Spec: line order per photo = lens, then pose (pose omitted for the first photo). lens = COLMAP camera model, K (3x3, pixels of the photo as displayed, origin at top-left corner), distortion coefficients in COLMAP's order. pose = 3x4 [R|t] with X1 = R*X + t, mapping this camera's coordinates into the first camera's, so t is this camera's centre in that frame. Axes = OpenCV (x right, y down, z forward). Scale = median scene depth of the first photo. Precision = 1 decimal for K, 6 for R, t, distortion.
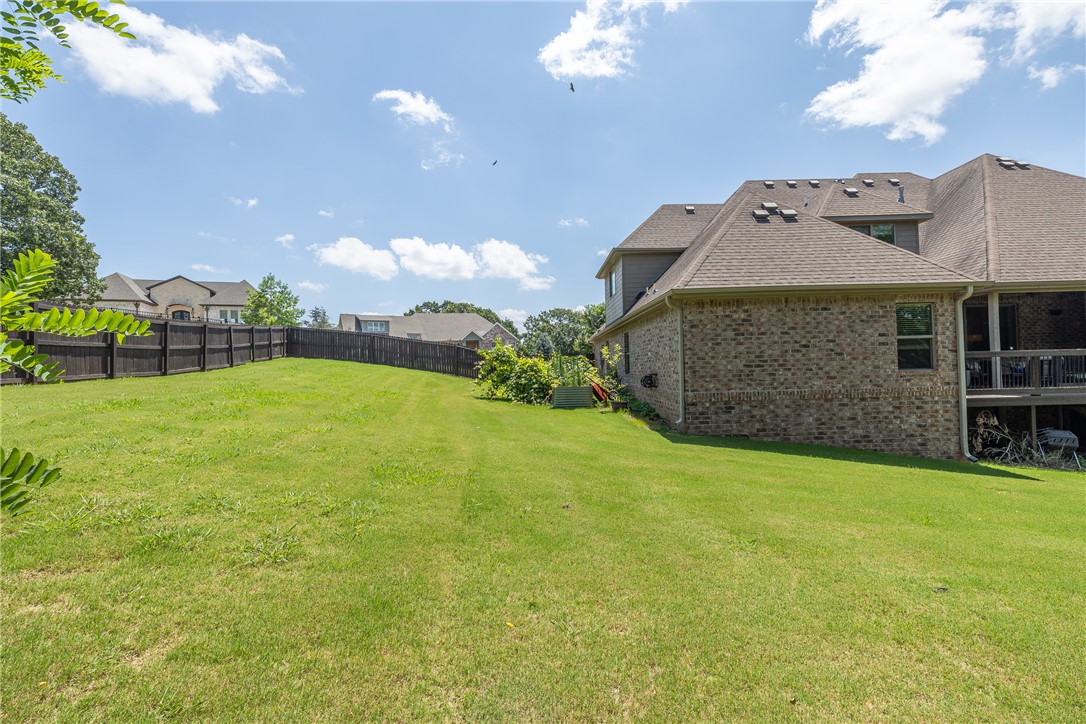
lens RADIAL K [[457.6, 0, 544.6], [0, 457.6, 360.3], [0, 0, 1]] dist [0.002694, 0.000103]
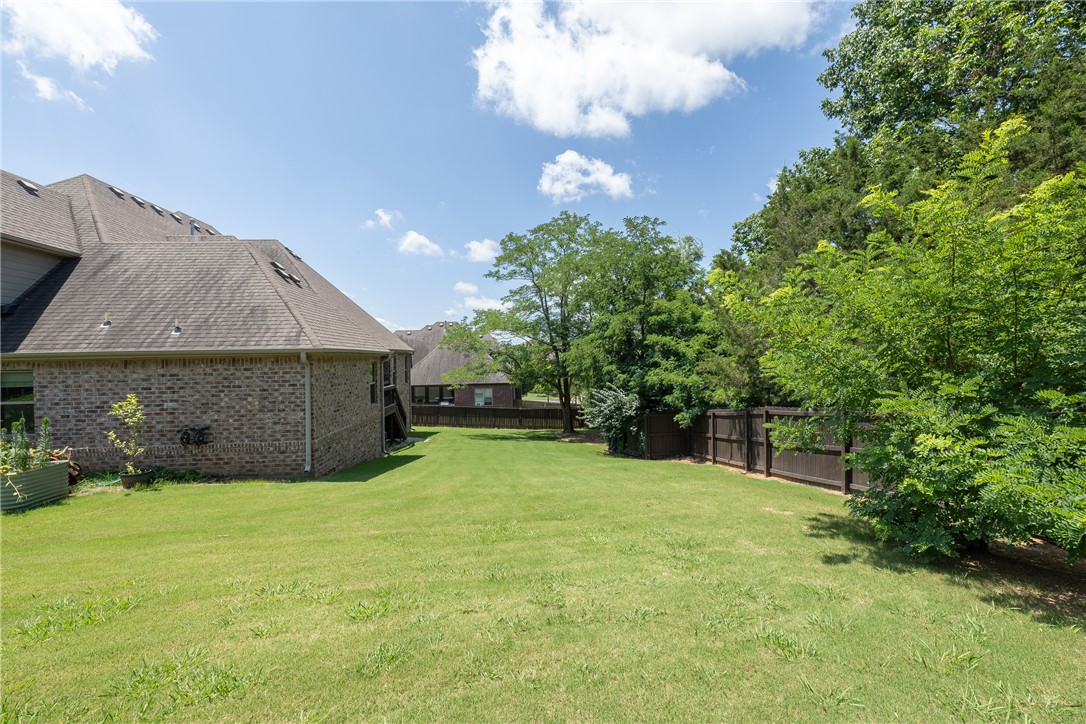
lens RADIAL K [[457.6, 0, 544.6], [0, 457.6, 360.3], [0, 0, 1]] dist [0.002694, 0.000103]
pose [[-0.106768, 0.020148, 0.994080, -0.700860], [0.009719, 0.999768, -0.019219, -0.078595], [-0.994236, 0.007610, -0.106939, 0.464590]]
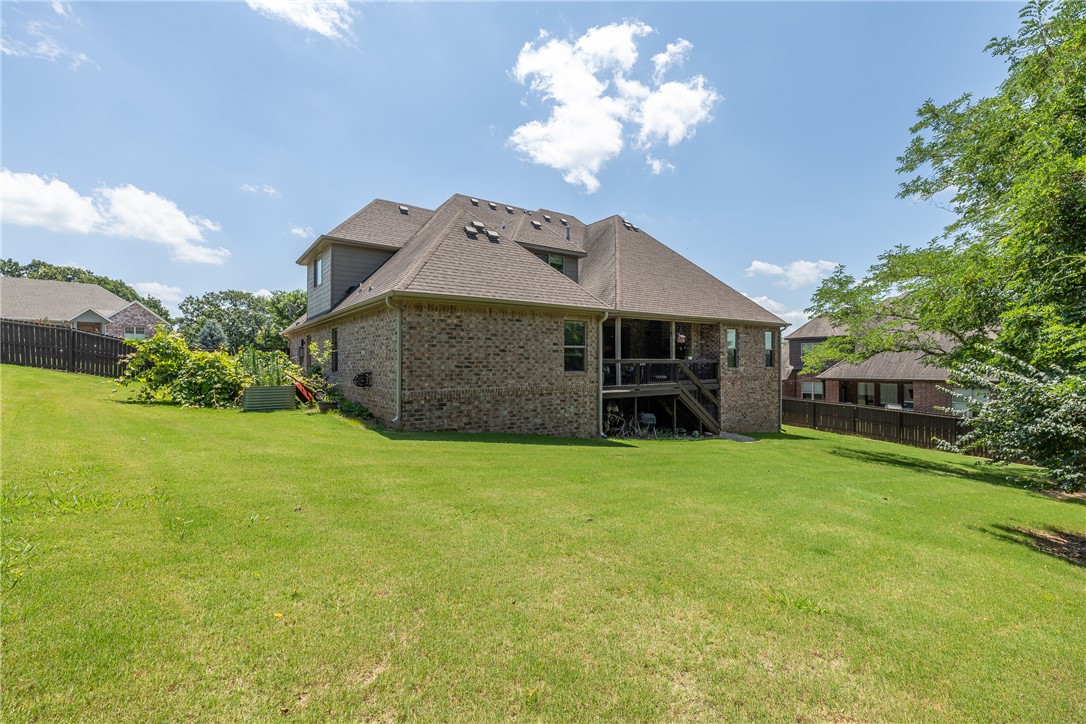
lens RADIAL K [[457.6, 0, 544.6], [0, 457.6, 360.3], [0, 0, 1]] dist [0.002694, 0.000103]
pose [[0.814914, 0.026511, 0.578975, -0.026240], [-0.028031, 0.999587, -0.006317, -0.001584], [-0.578904, -0.011082, 0.815320, -0.025129]]
